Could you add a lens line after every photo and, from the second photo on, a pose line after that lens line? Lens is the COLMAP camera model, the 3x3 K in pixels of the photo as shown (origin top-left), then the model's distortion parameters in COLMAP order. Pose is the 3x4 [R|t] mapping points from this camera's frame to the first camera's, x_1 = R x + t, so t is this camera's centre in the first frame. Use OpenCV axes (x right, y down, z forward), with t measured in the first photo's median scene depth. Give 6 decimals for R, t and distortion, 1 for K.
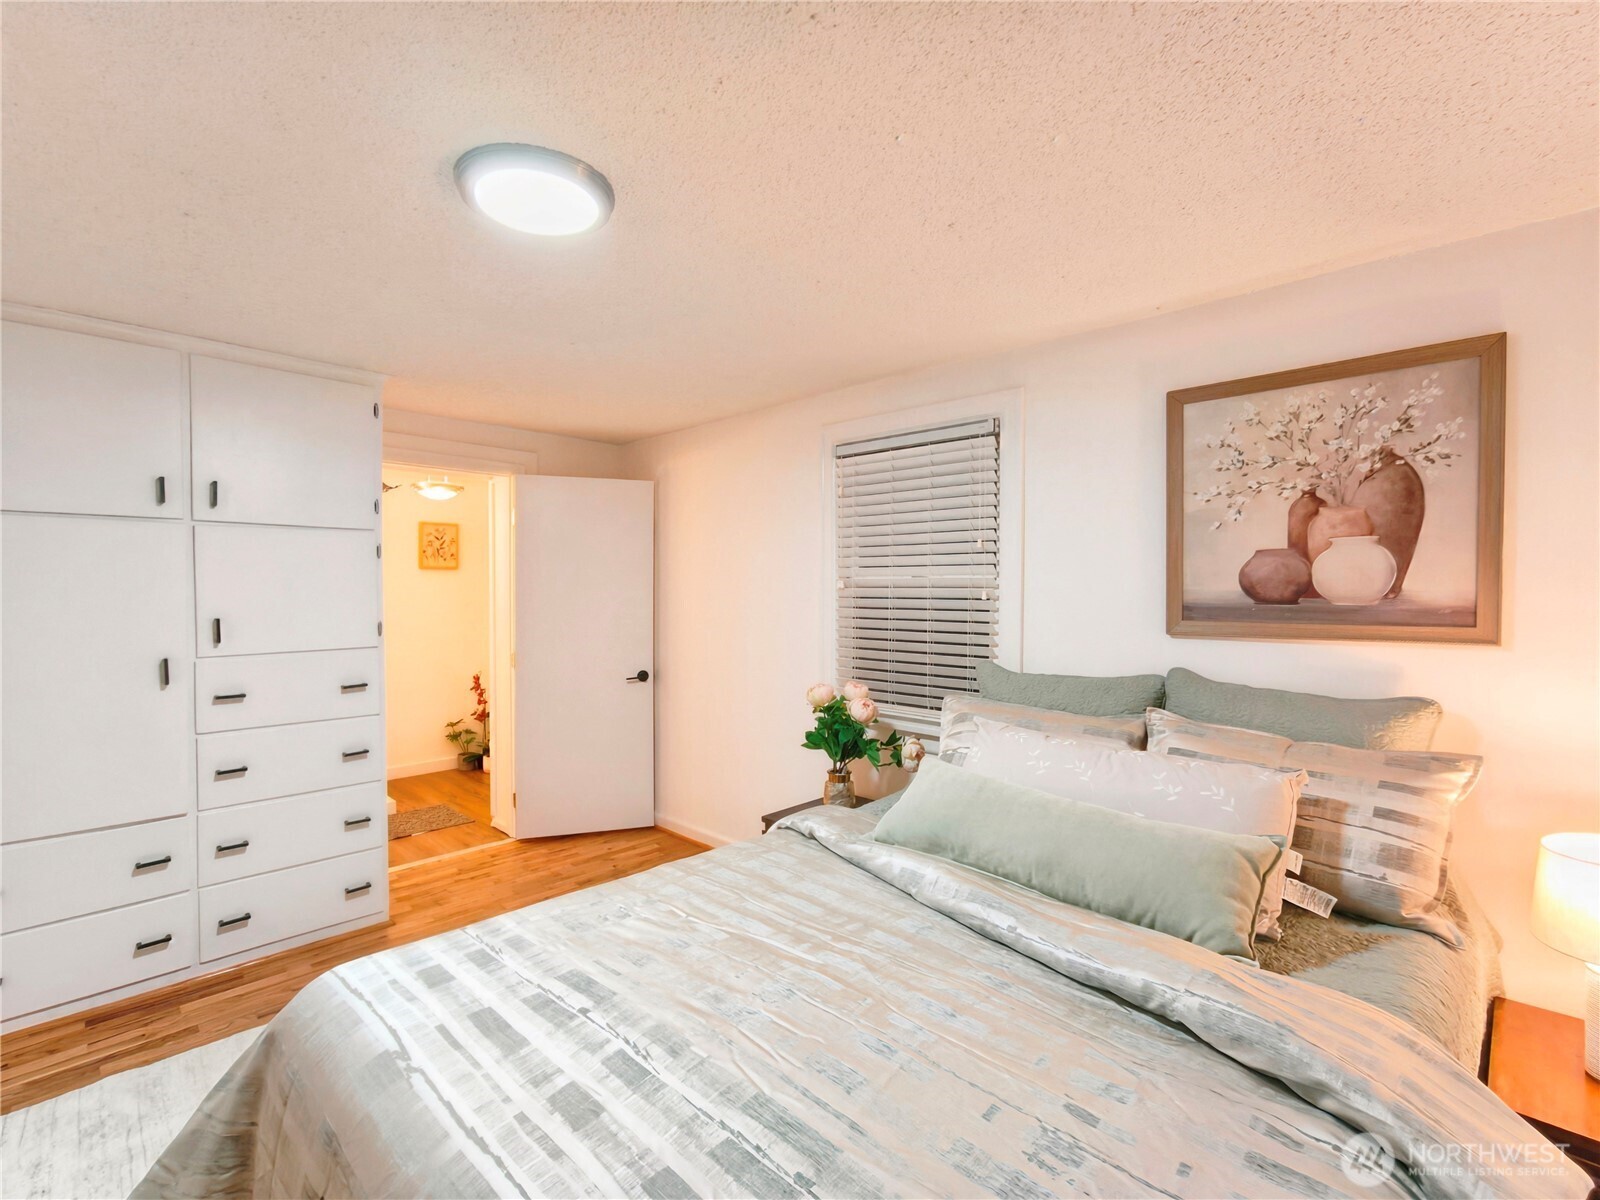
lens RADIAL K [[752.0, 0, 800.9], [0, 752.0, 596.6], [0, 0, 1]] dist [-0.012066, 0.008424]
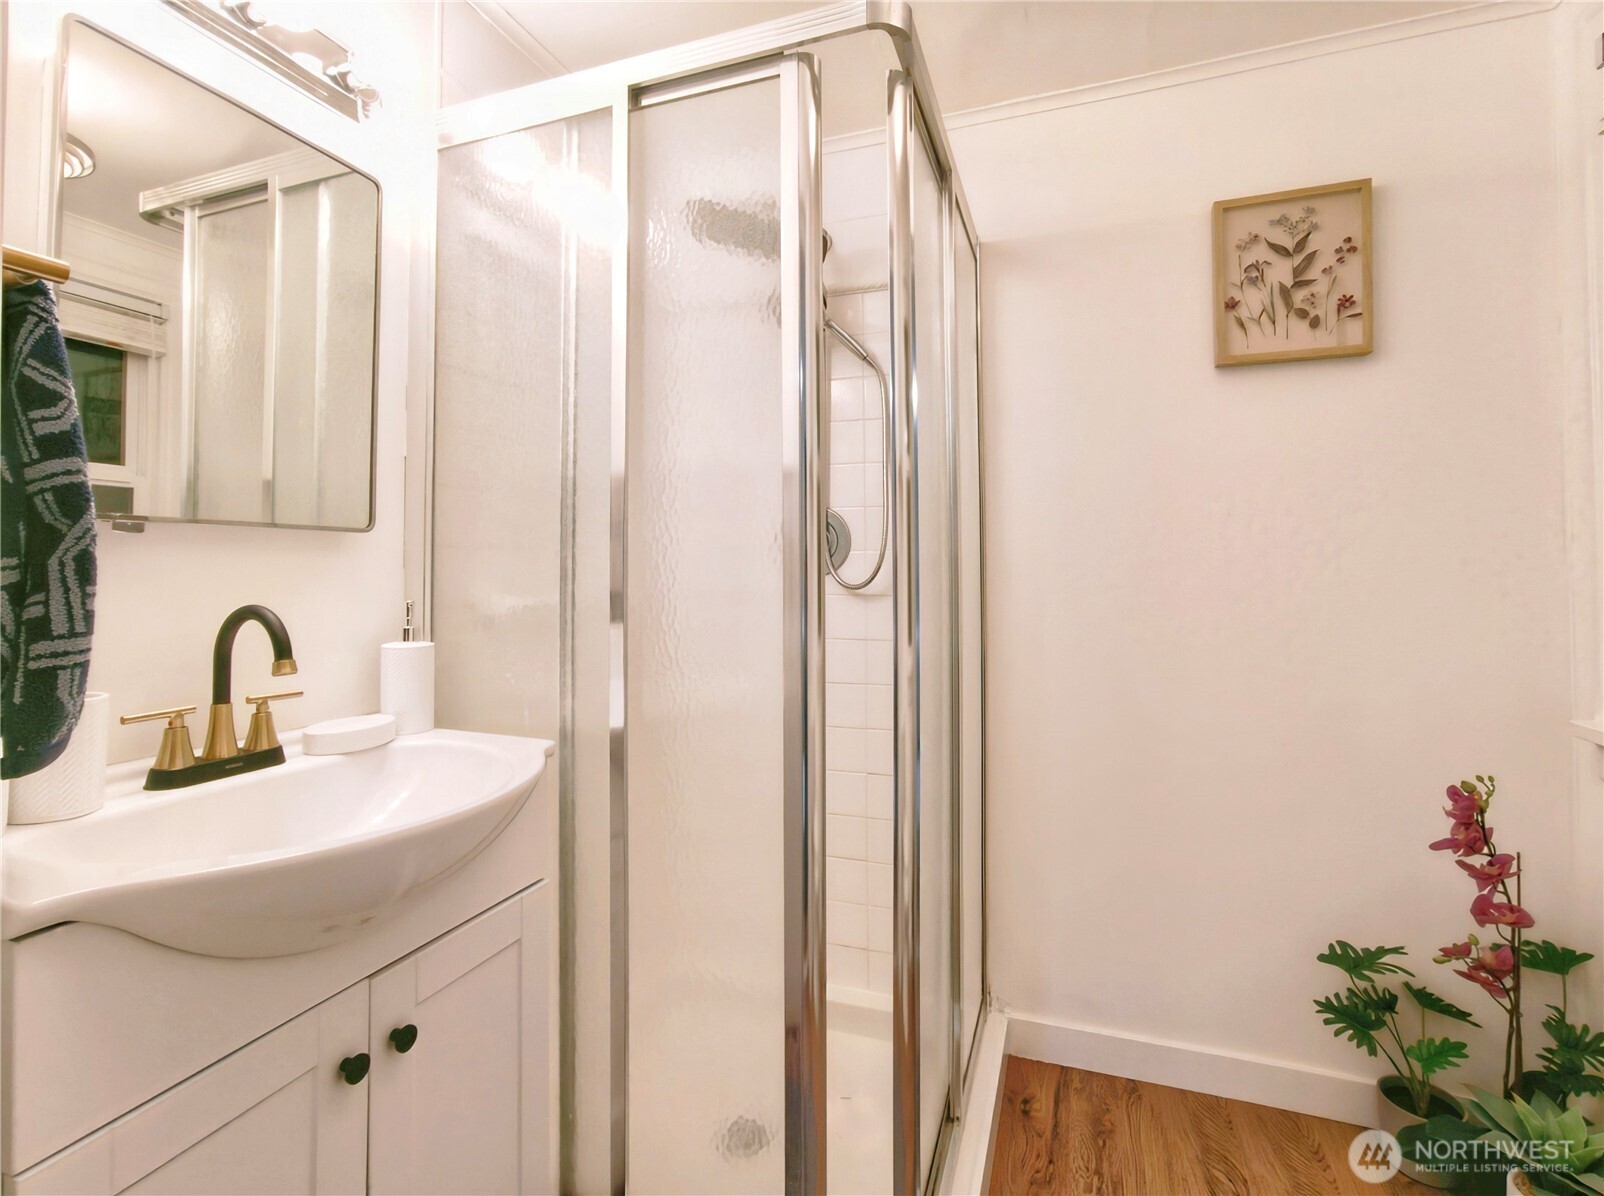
lens RADIAL K [[753.9, 0, 805.3], [0, 753.9, 588.2], [0, 0, 1]] dist [-0.012066, 0.008424]
pose [[0.417753, -0.023934, -0.908245, -0.310830], [-0.006237, 0.999554, -0.029208, 0.054765], [0.908539, 0.017866, 0.417417, 0.728186]]
